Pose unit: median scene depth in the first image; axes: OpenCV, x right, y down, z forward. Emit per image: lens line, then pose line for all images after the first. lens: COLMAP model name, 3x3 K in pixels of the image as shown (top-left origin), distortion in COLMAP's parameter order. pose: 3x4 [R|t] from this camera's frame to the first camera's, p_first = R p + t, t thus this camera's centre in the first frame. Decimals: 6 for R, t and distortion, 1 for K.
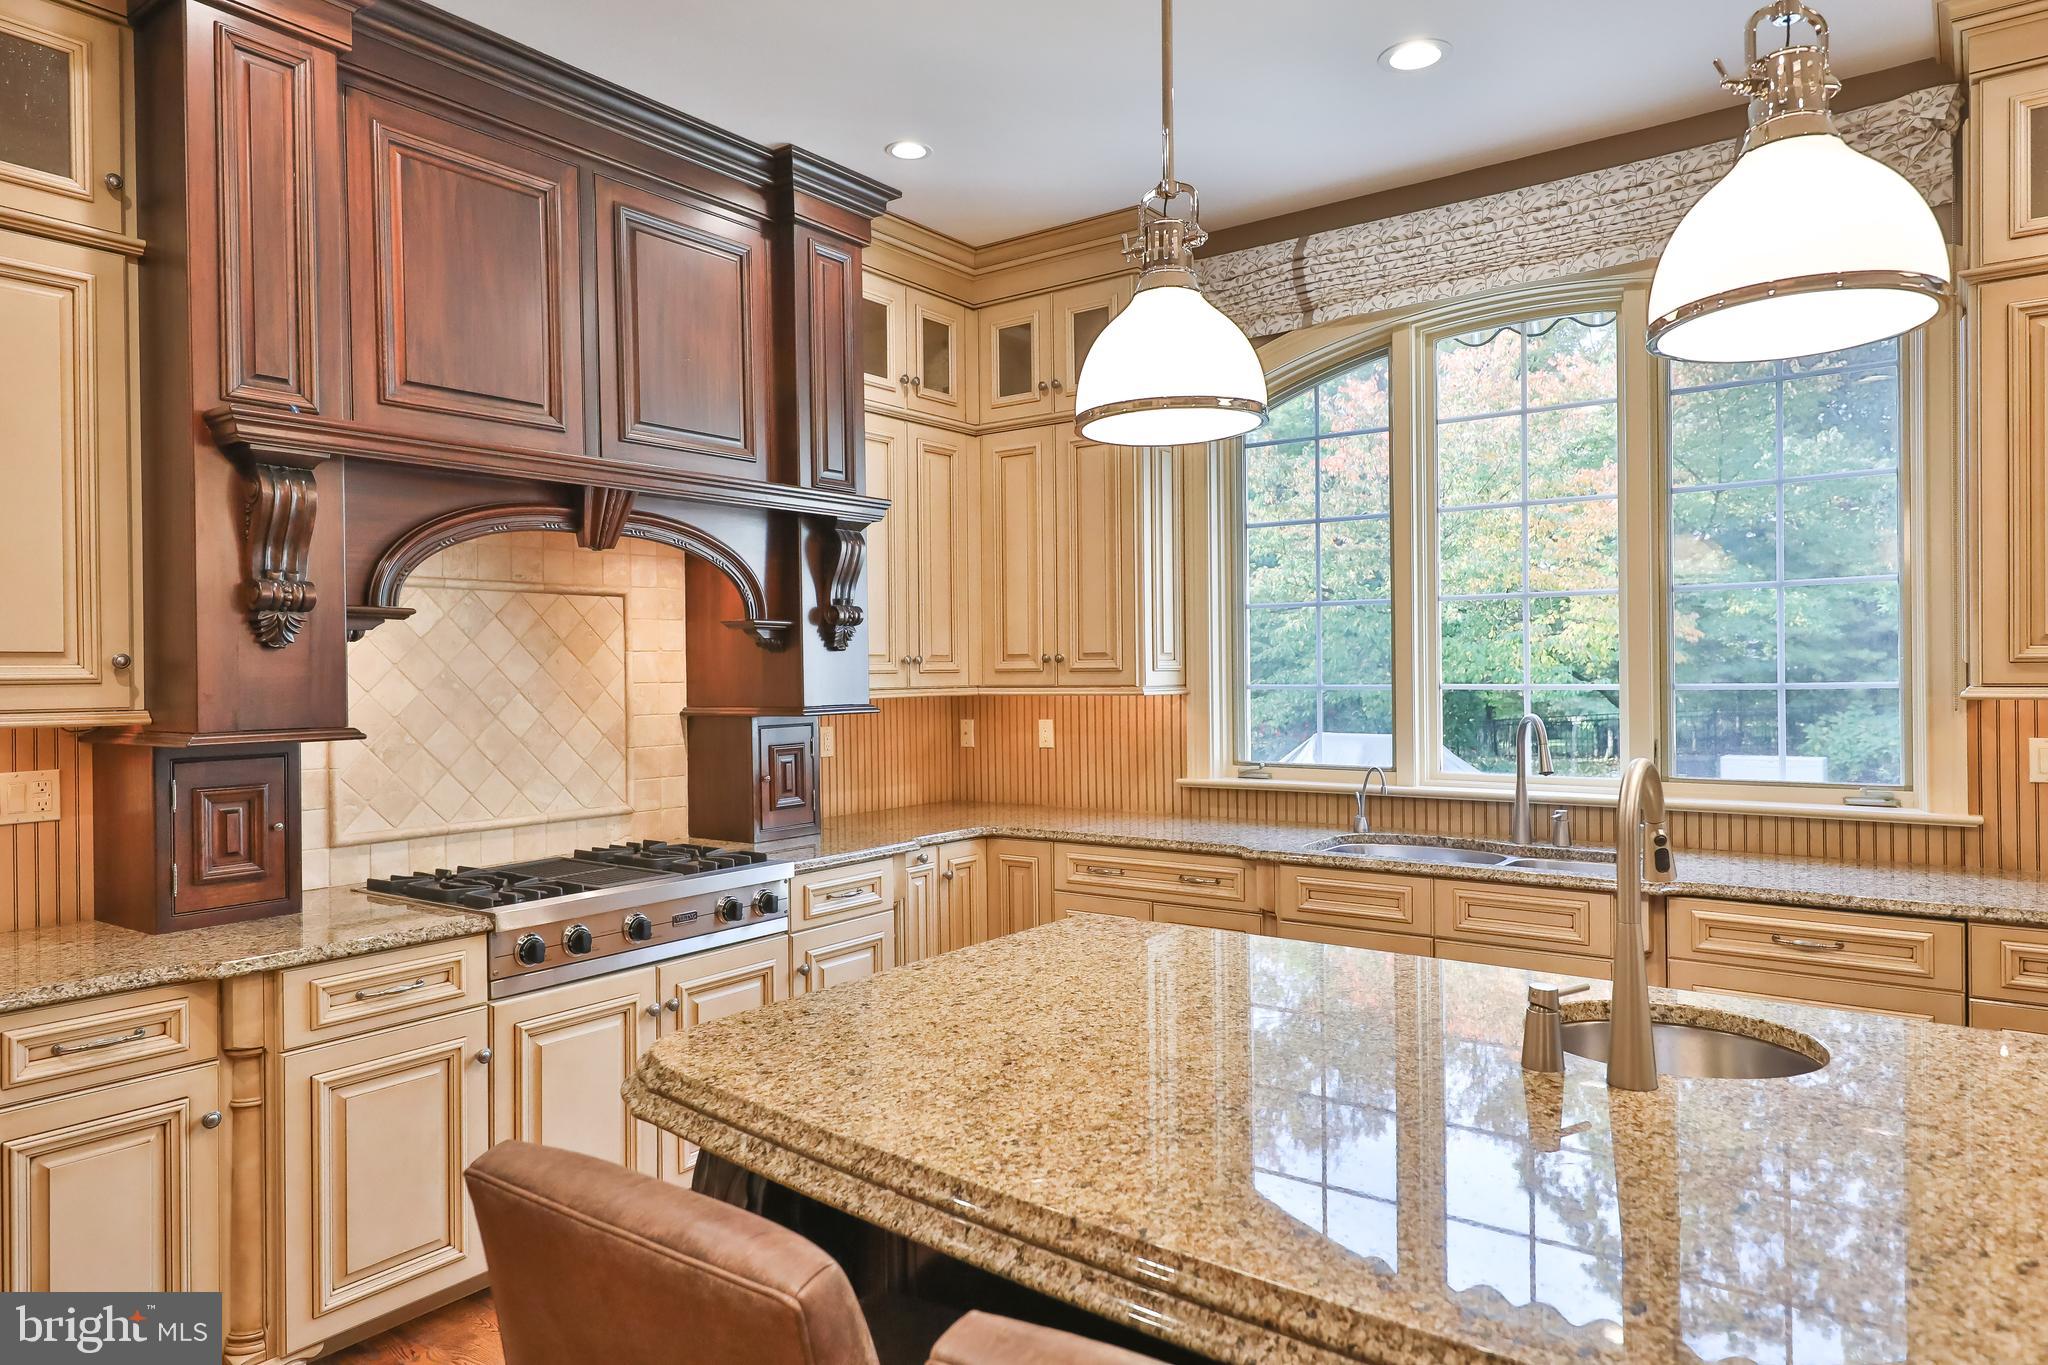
lens RADIAL K [[1302.9, 0, 1027.5], [0, 1302.9, 678.7], [0, 0, 1]] dist [0.002905, 0.002455]
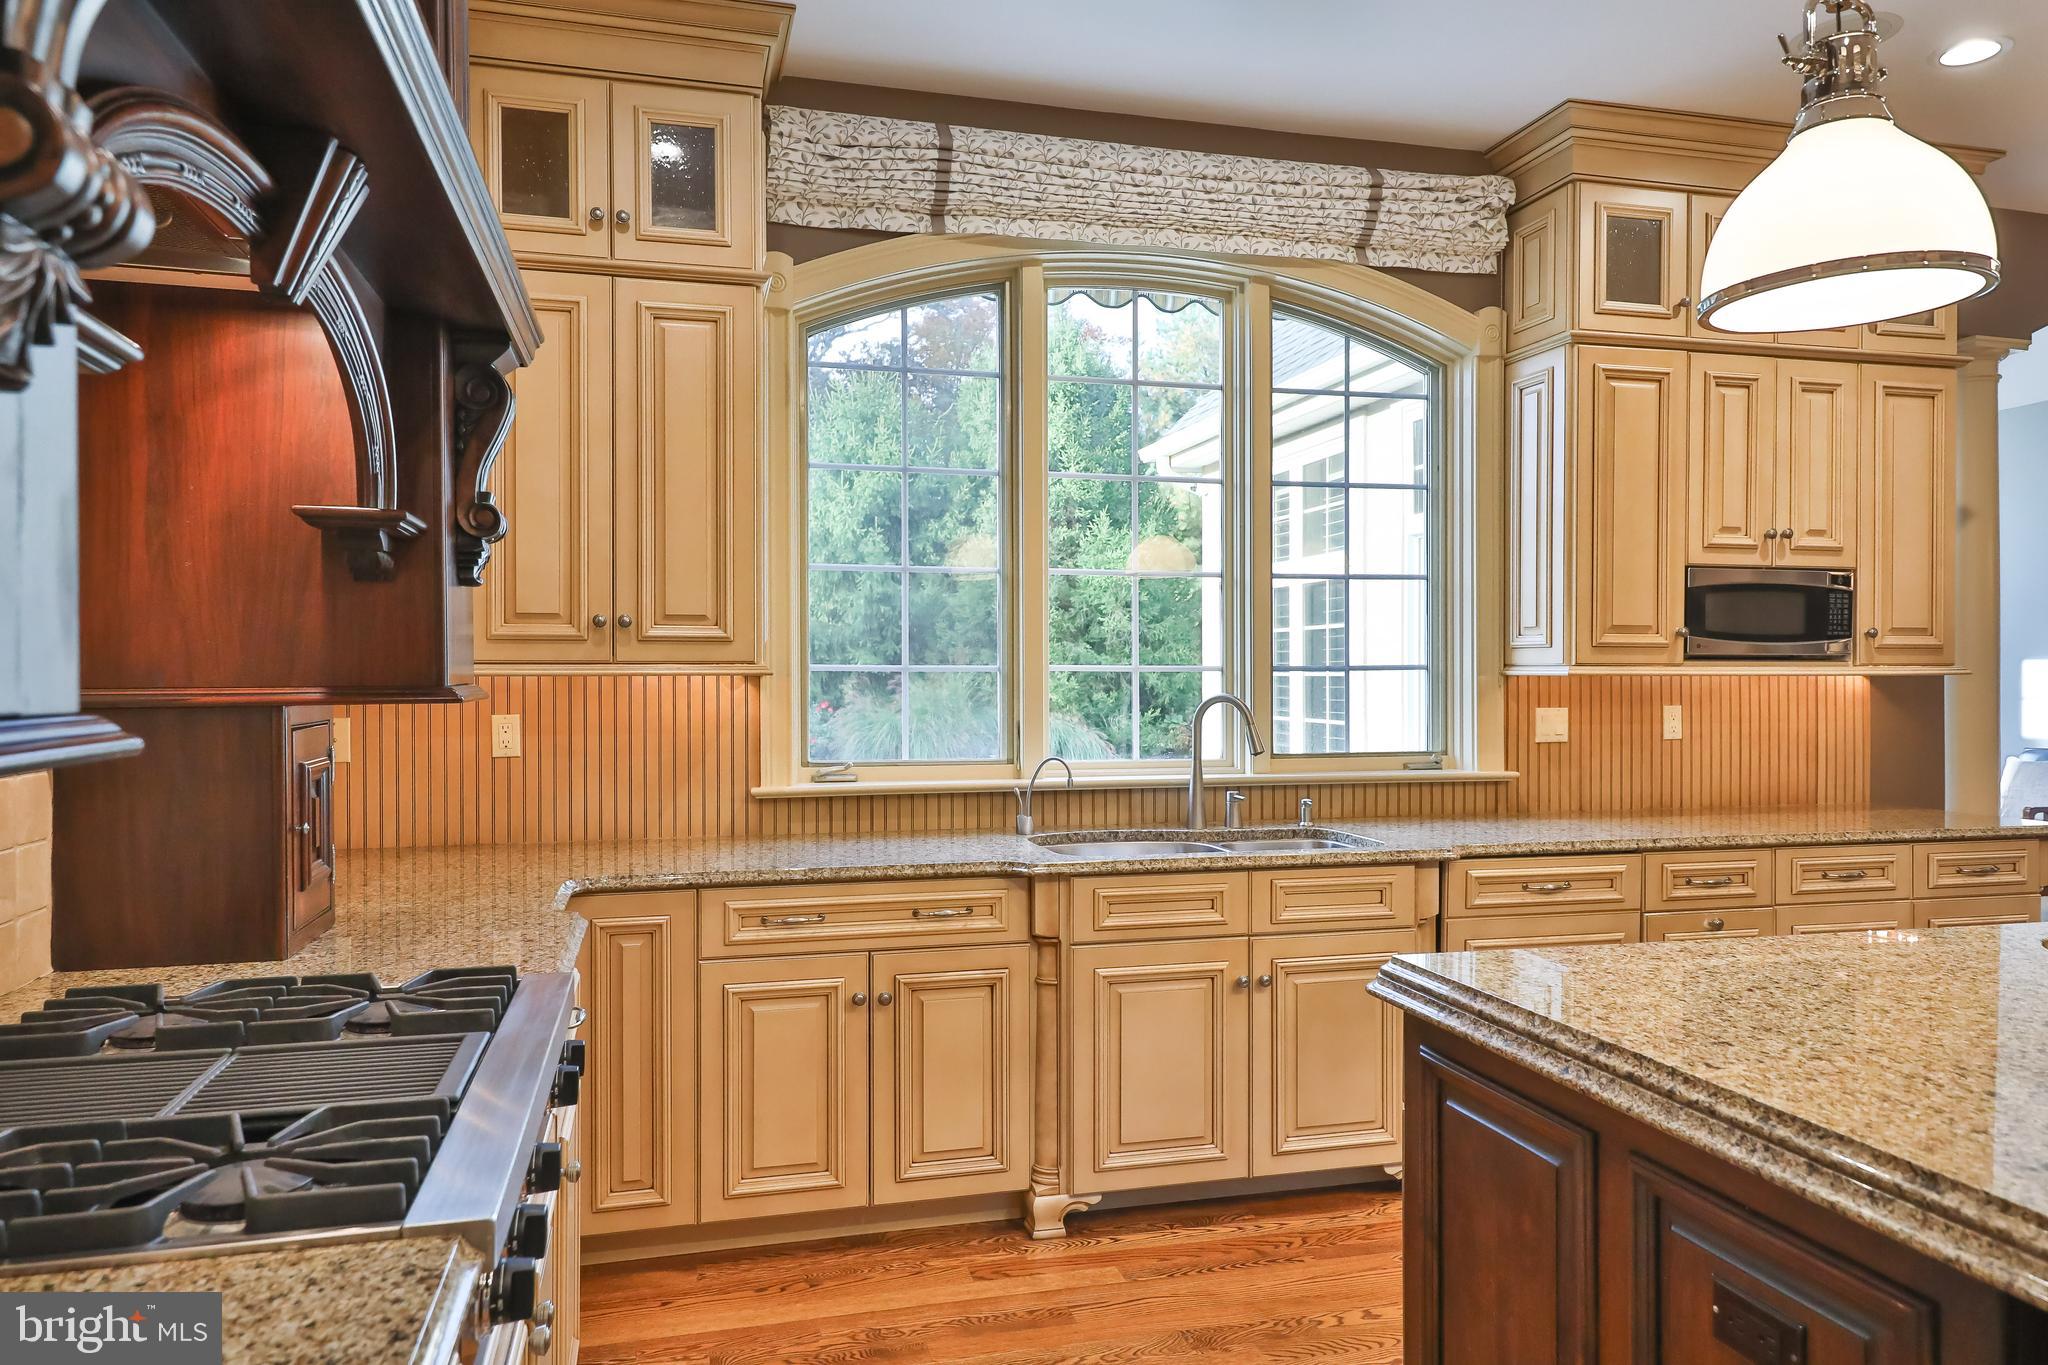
lens RADIAL K [[1302.9, 0, 1022.7], [0, 1302.9, 681.2], [0, 0, 1]] dist [0.002905, 0.002455]
pose [[0.626591, 0.004611, 0.779335, -0.425128], [-0.002575, 0.999989, -0.003845, 0.020010], [-0.779344, 0.000402, 0.626596, 0.465490]]
